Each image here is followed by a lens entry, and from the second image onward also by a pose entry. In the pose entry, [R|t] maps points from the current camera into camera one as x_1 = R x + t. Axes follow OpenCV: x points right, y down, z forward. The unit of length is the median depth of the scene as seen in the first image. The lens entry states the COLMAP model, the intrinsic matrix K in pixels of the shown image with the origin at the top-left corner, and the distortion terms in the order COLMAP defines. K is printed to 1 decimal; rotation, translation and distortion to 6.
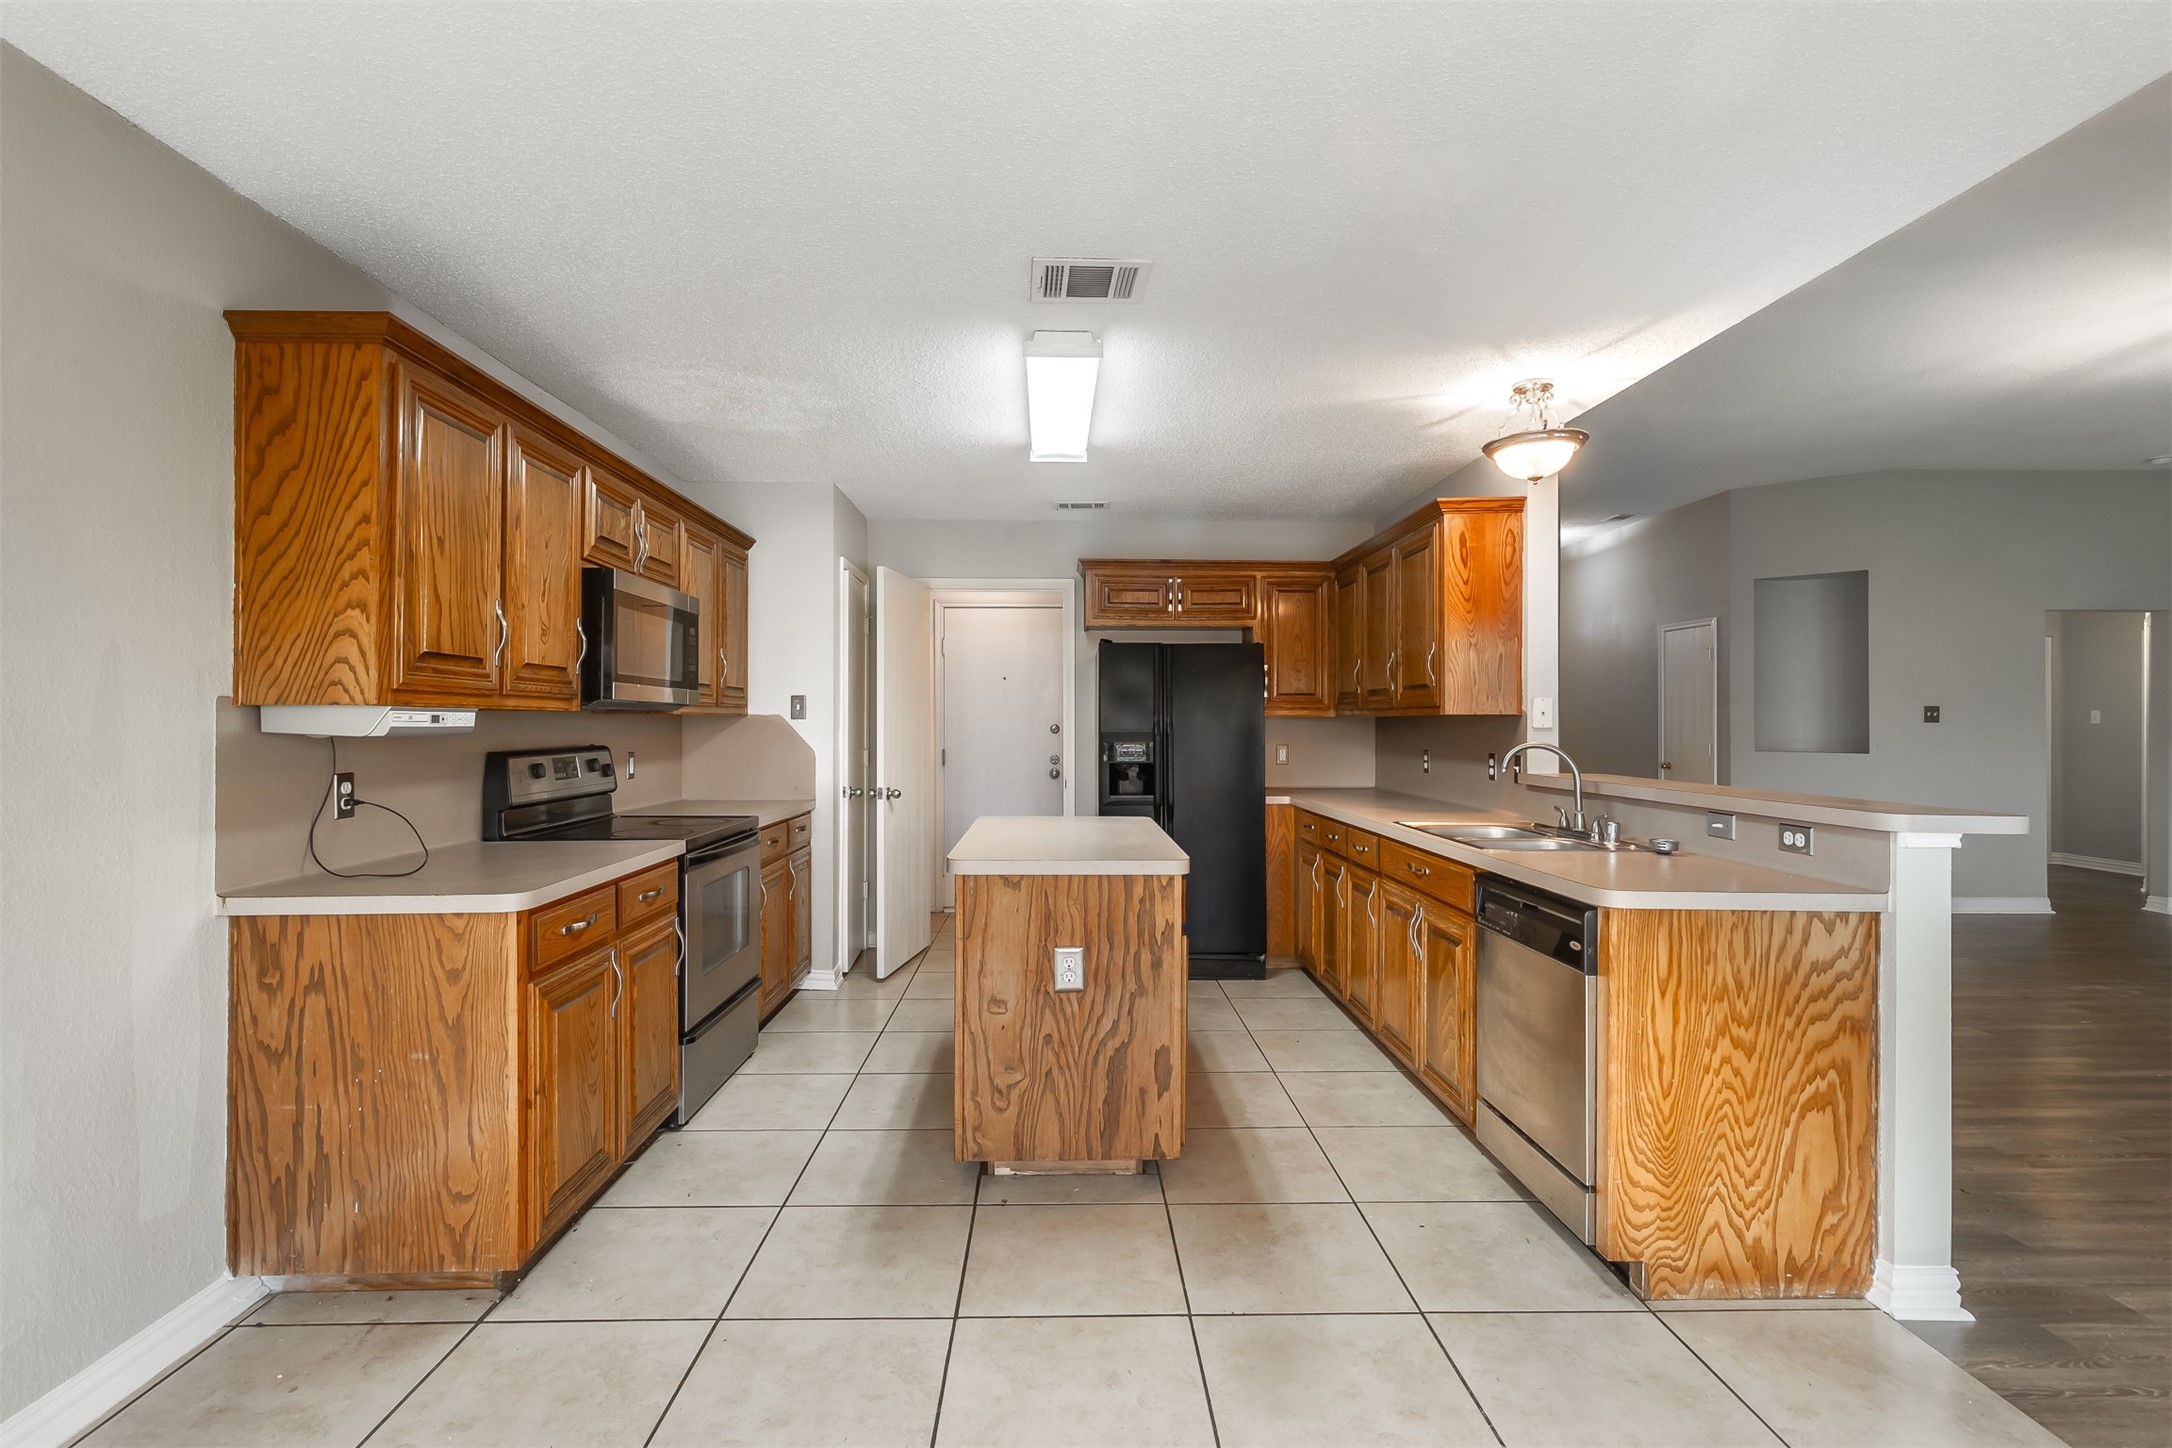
lens RADIAL K [[1016.0, 0, 1079.7], [0, 1016.0, 715.0], [0, 0, 1]] dist [0.000154, 0.001919]
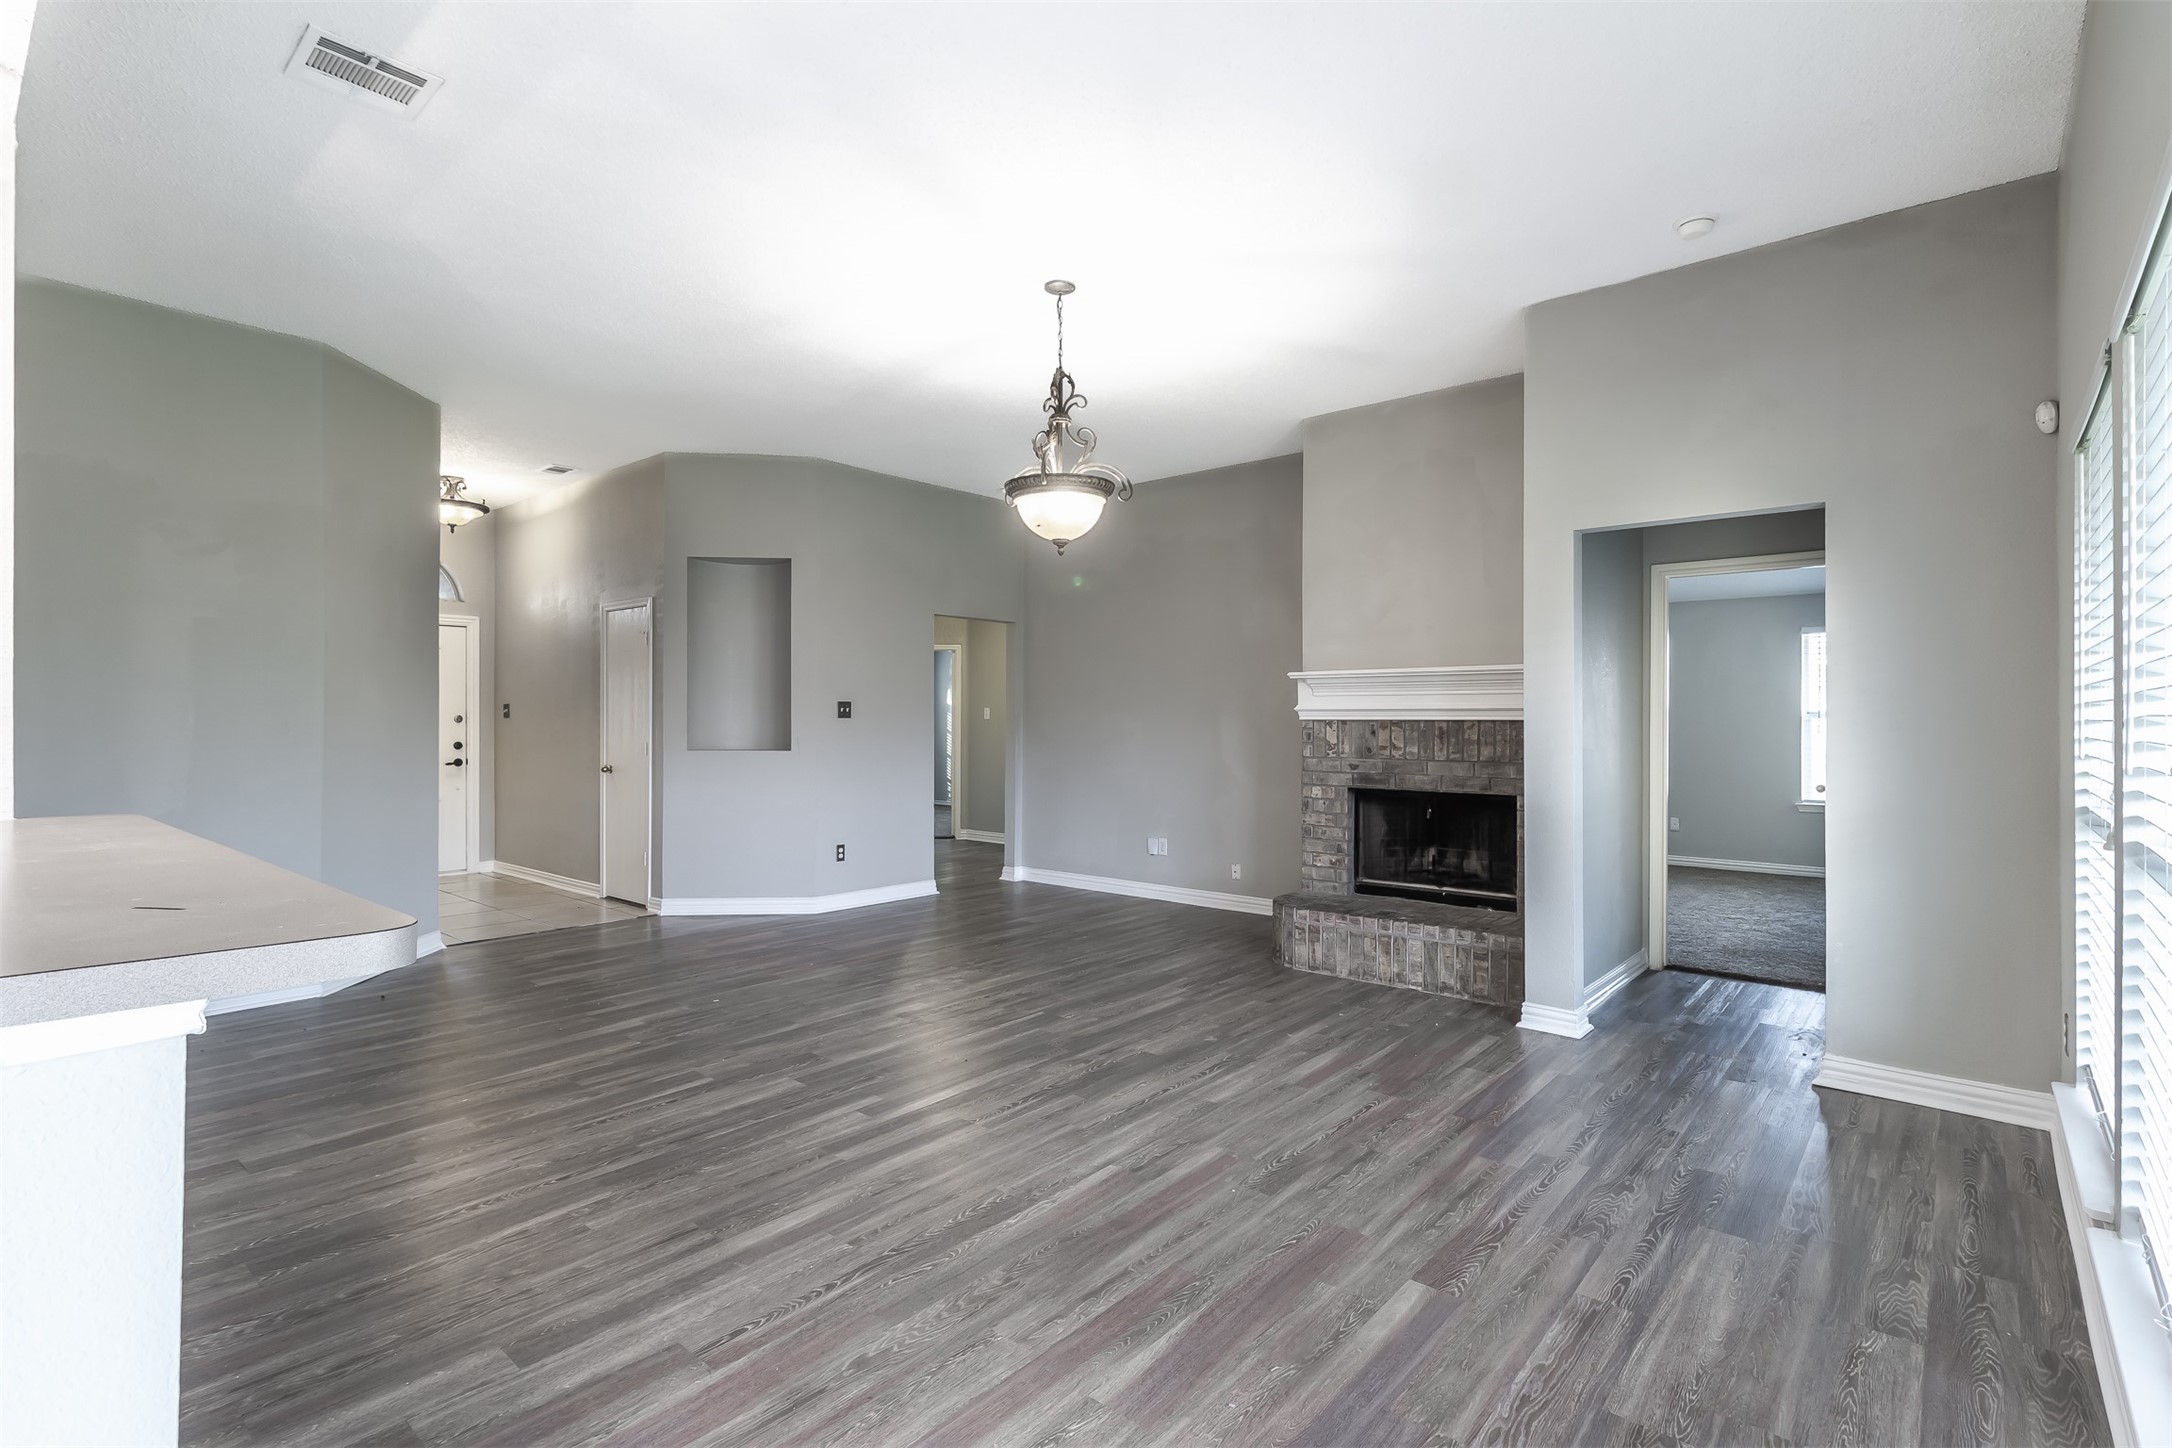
lens RADIAL K [[1016.0, 0, 1089.0], [0, 1016.0, 725.0], [0, 0, 1]] dist [0.000154, 0.001919]
pose [[0.672377, -0.006468, 0.740180, 0.675879], [-0.004117, 0.999914, 0.012477, 0.001860], [-0.740197, -0.011437, 0.672293, 0.390371]]
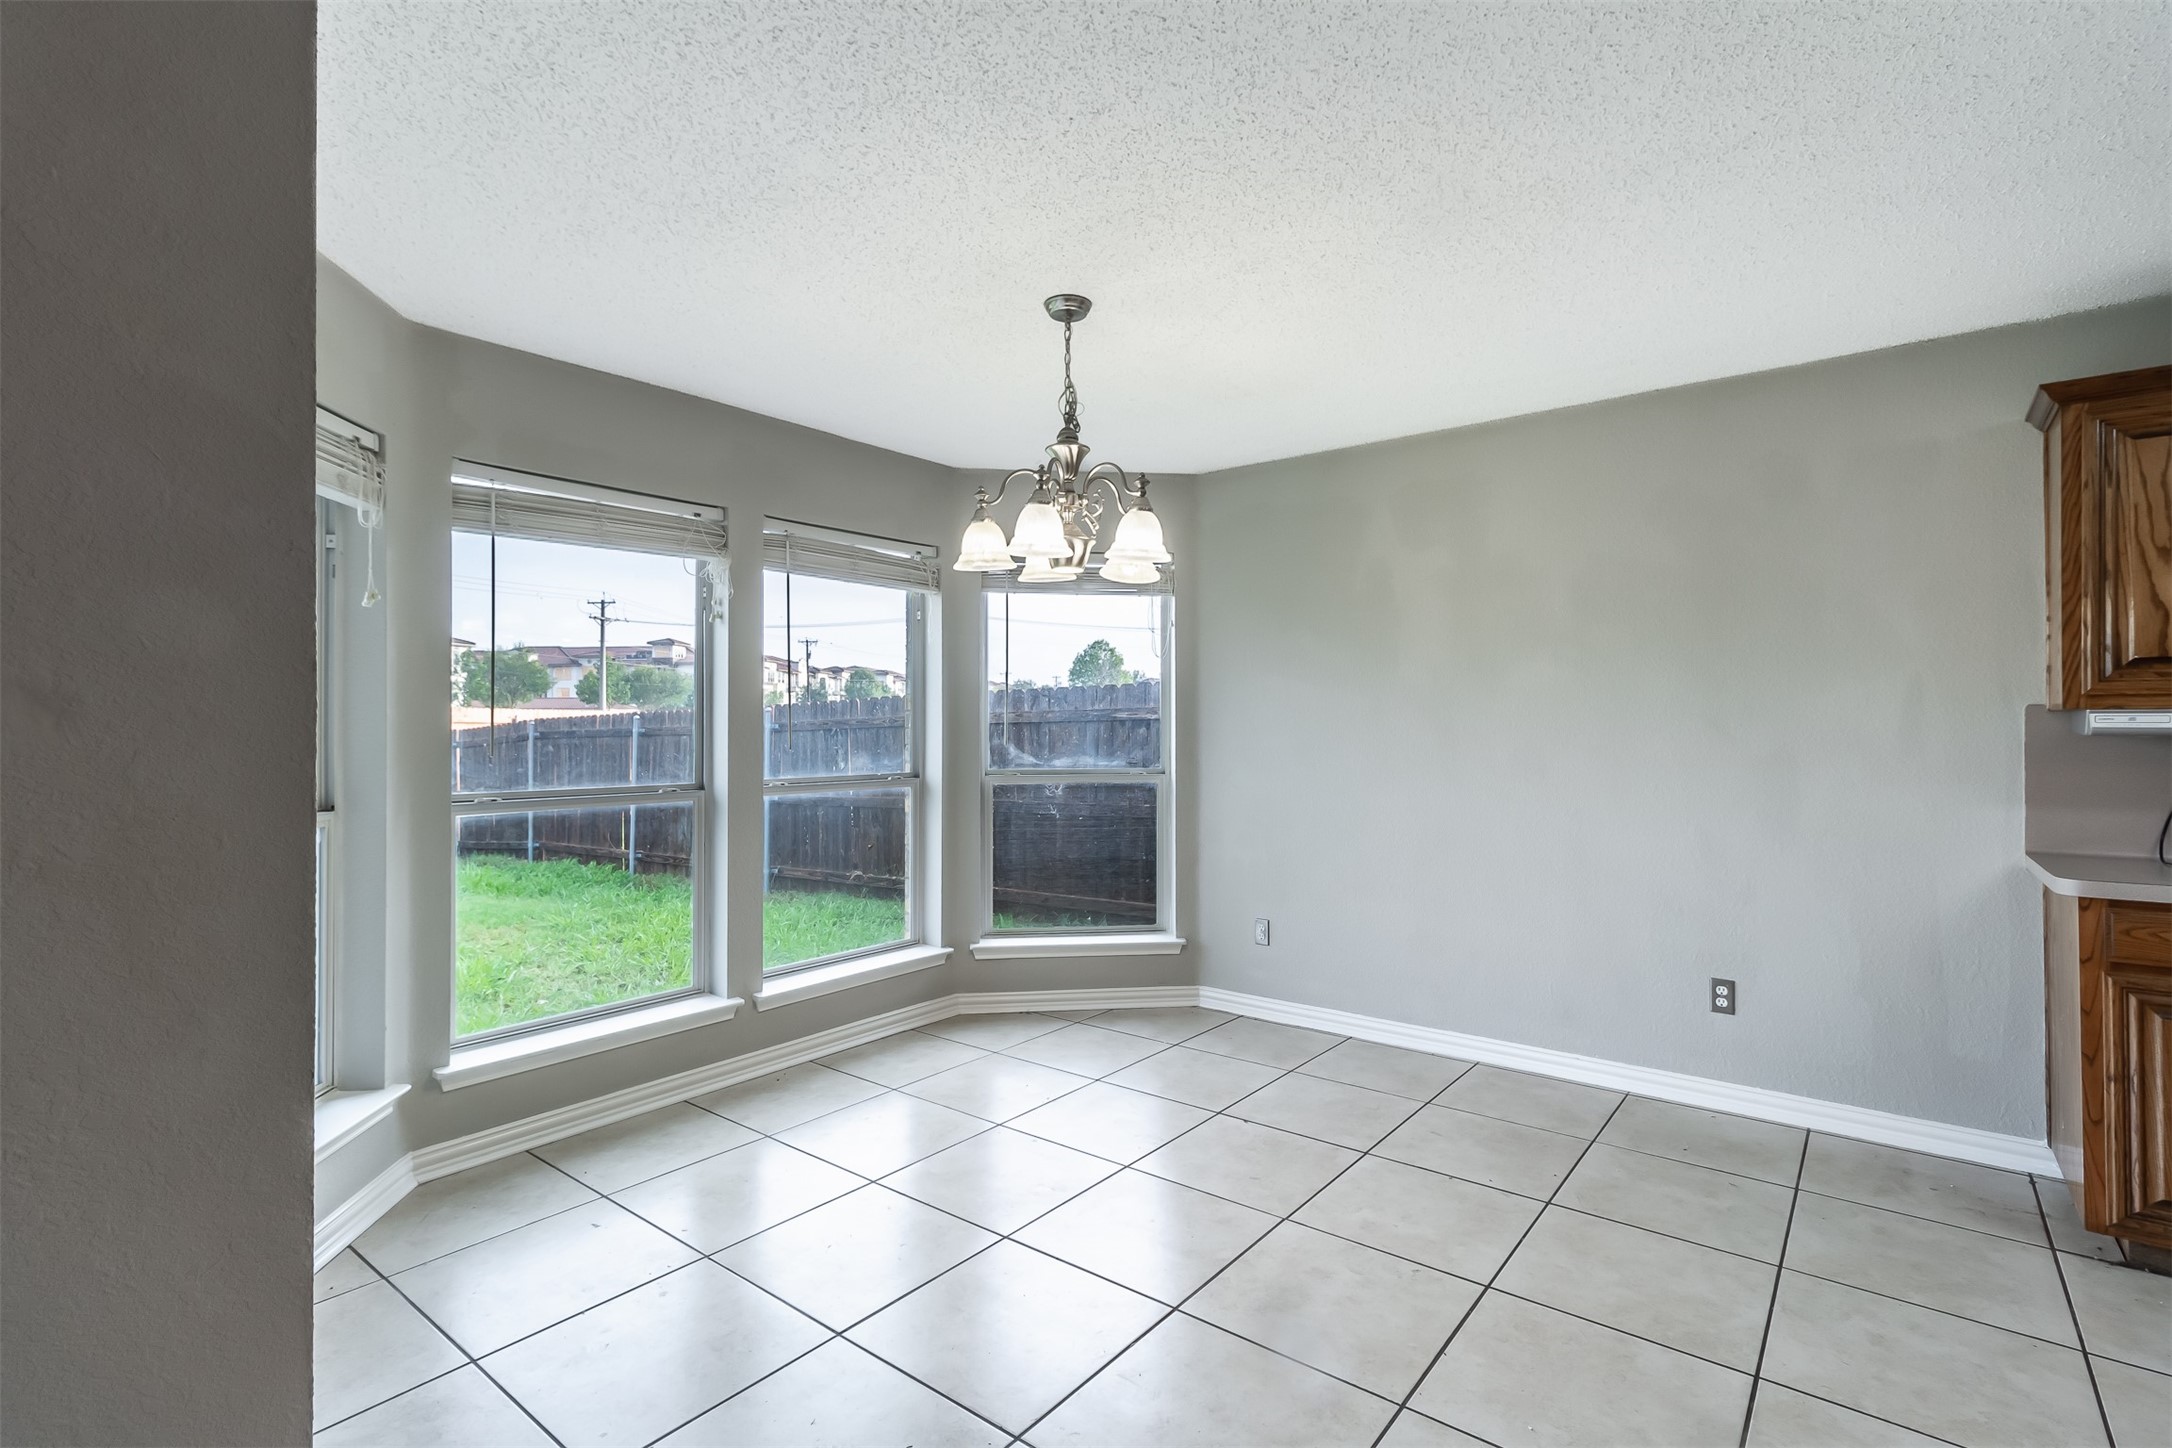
lens RADIAL K [[1016.0, 0, 1078.0], [0, 1016.0, 722.4], [0, 0, 1]] dist [0.000154, 0.001919]
pose [[-0.638773, -0.004430, -0.769382, 0.767811], [0.008003, 0.999891, -0.012402, 0.009055], [0.769353, -0.014080, -0.638668, 0.696529]]
